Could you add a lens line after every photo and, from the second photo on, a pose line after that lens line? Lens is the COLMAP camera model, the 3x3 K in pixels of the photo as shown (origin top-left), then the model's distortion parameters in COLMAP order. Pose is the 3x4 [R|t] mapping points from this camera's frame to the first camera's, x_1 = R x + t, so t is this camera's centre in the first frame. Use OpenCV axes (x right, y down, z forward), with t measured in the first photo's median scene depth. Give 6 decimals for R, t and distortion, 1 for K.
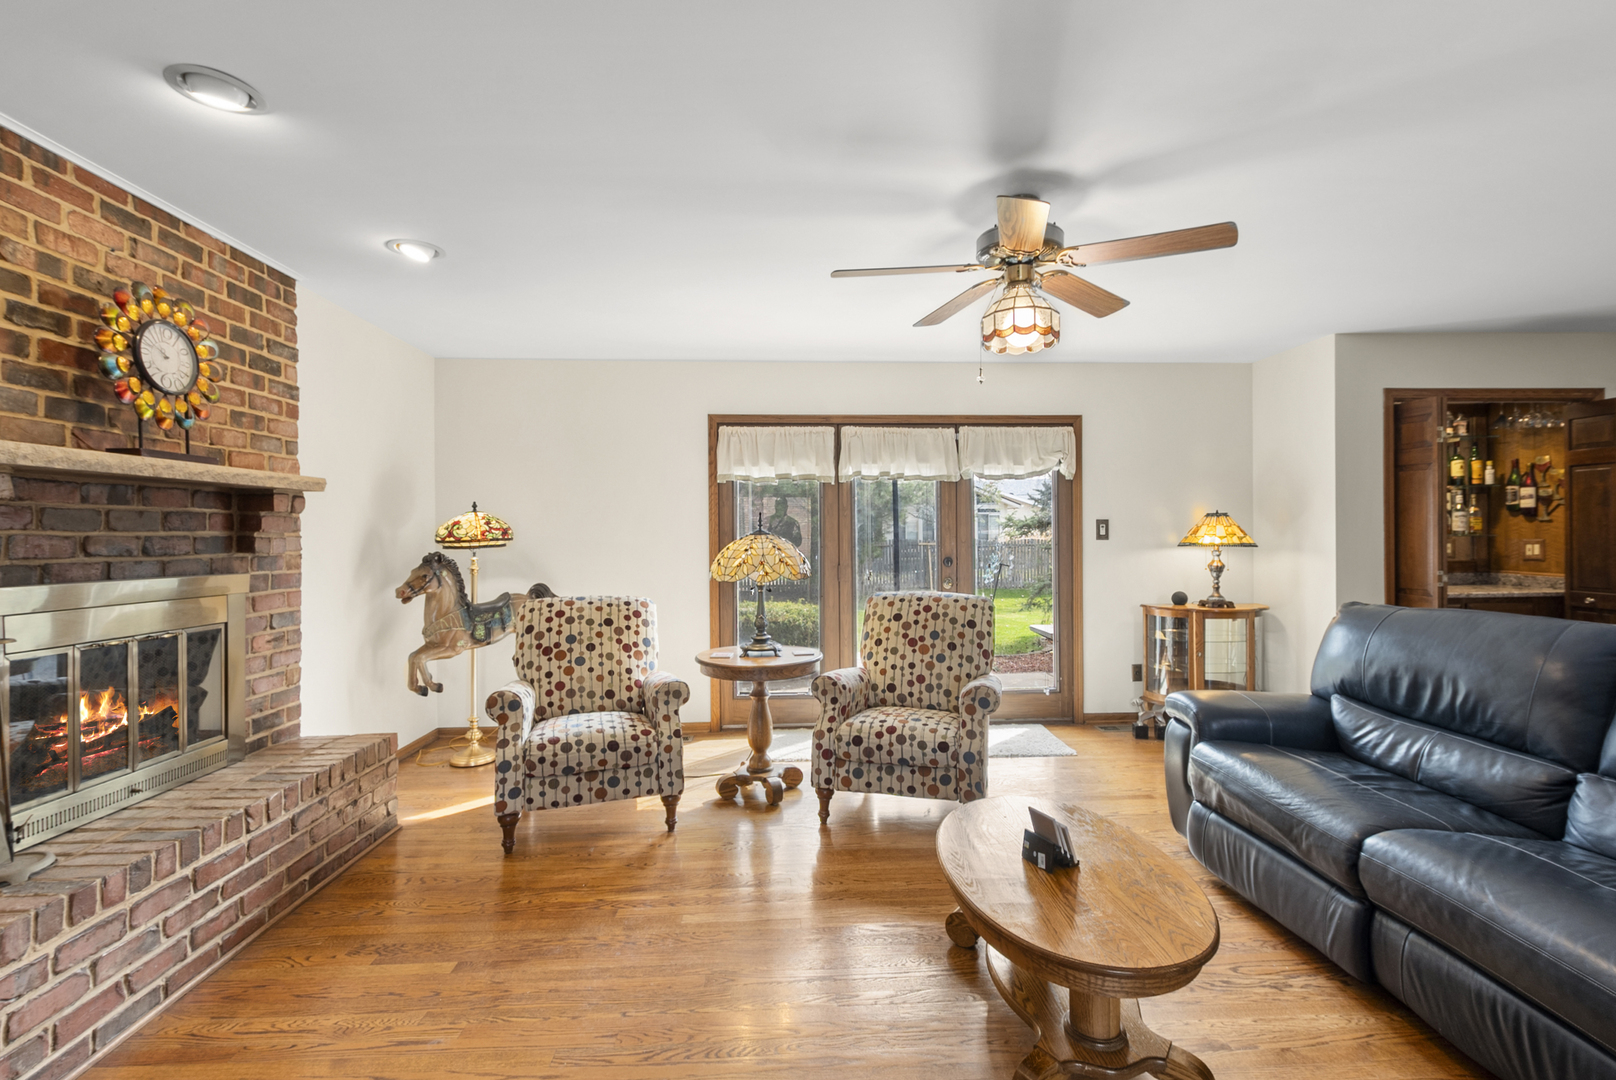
lens RADIAL K [[738.6, 0, 828.7], [0, 738.6, 538.8], [0, 0, 1]] dist [0.001998, -0.000110]
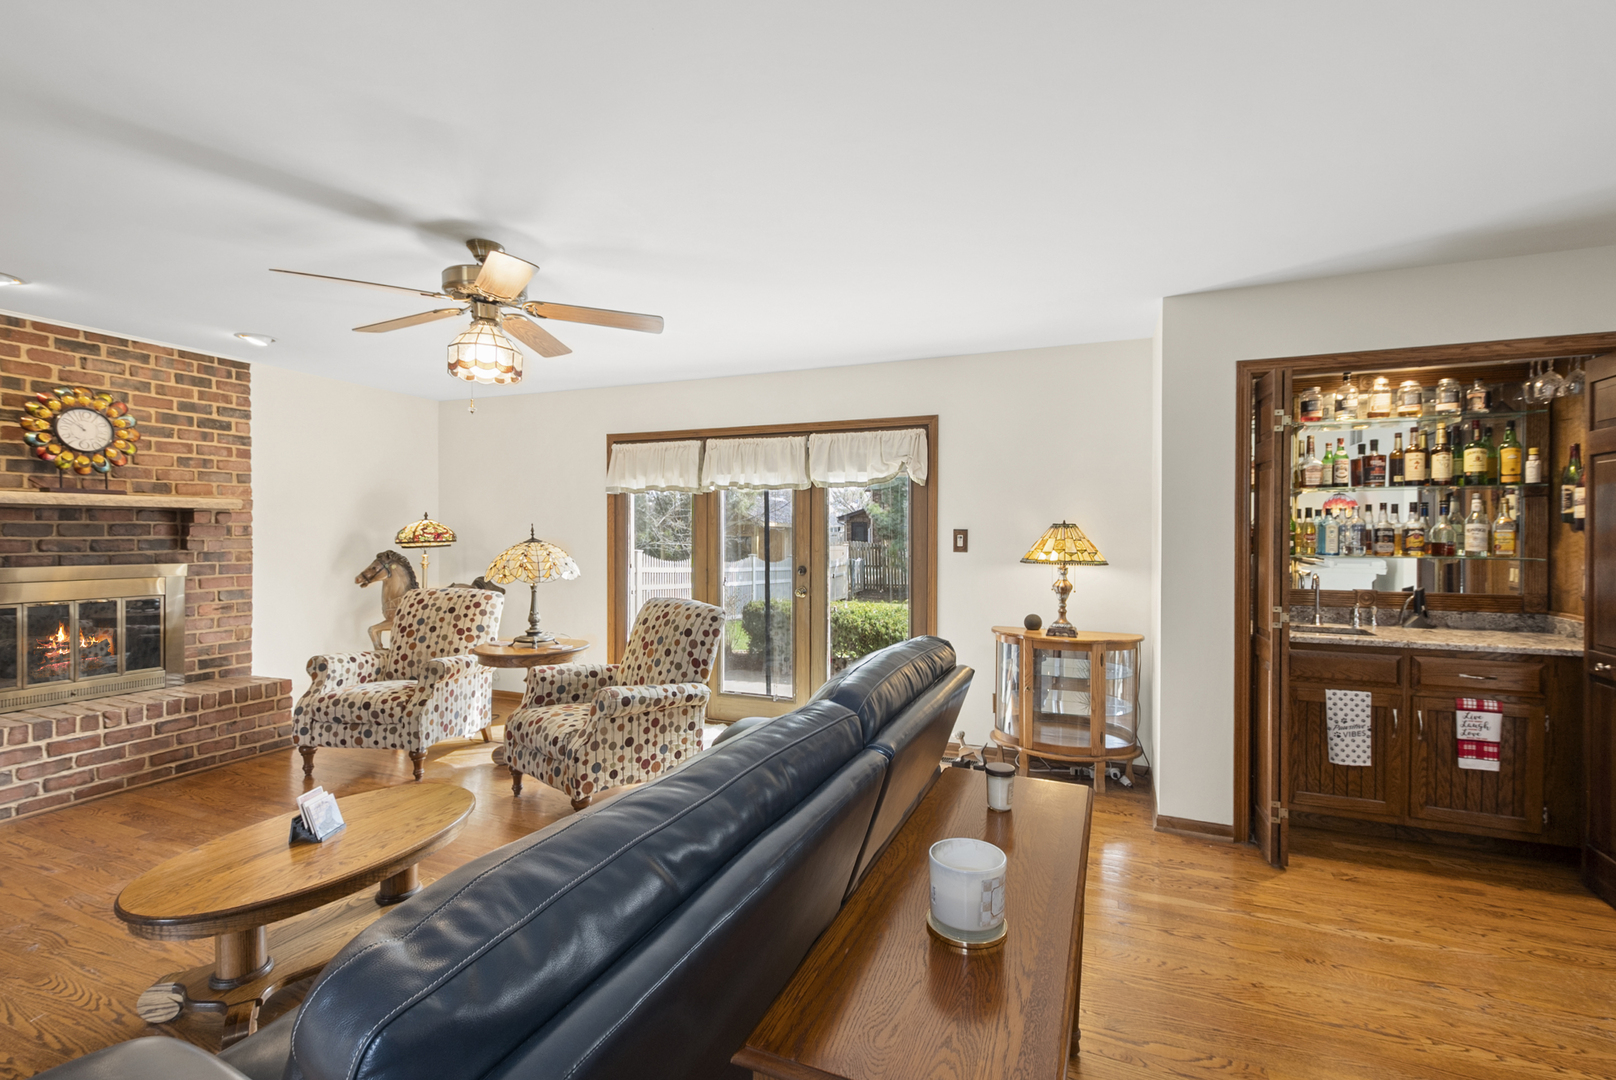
lens RADIAL K [[727.8, 0, 833.6], [0, 727.8, 540.4], [0, 0, 1]] dist [0.000373, -0.000682]
pose [[0.900566, 0.016846, -0.434392, 0.954957], [-0.013476, 0.999850, 0.010836, -0.031275], [0.434510, -0.003905, 0.900659, 0.205229]]
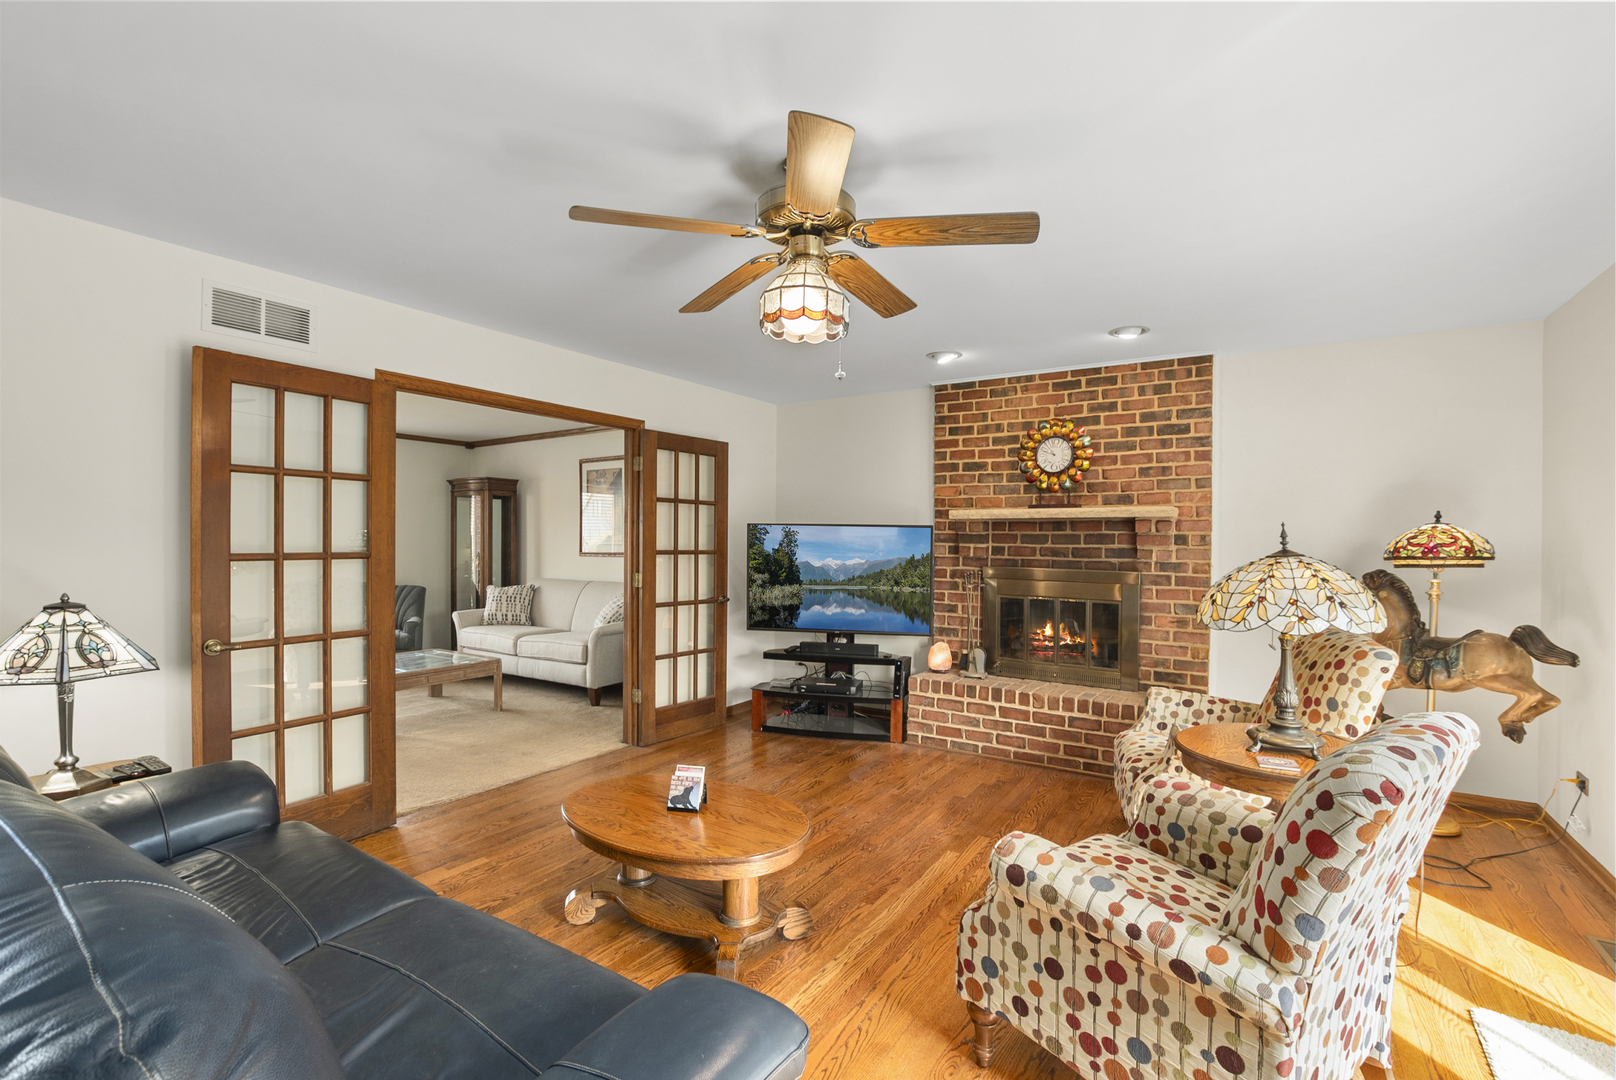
lens RADIAL K [[714.1, 0, 808.8], [0, 714.1, 546.9], [0, 0, 1]] dist [-0.022315, -0.000218]
pose [[-0.603906, 0.011388, -0.796974, 0.724847], [-0.007581, 0.999771, 0.020030, -0.027651], [0.797019, 0.018139, -0.603682, 1.202005]]
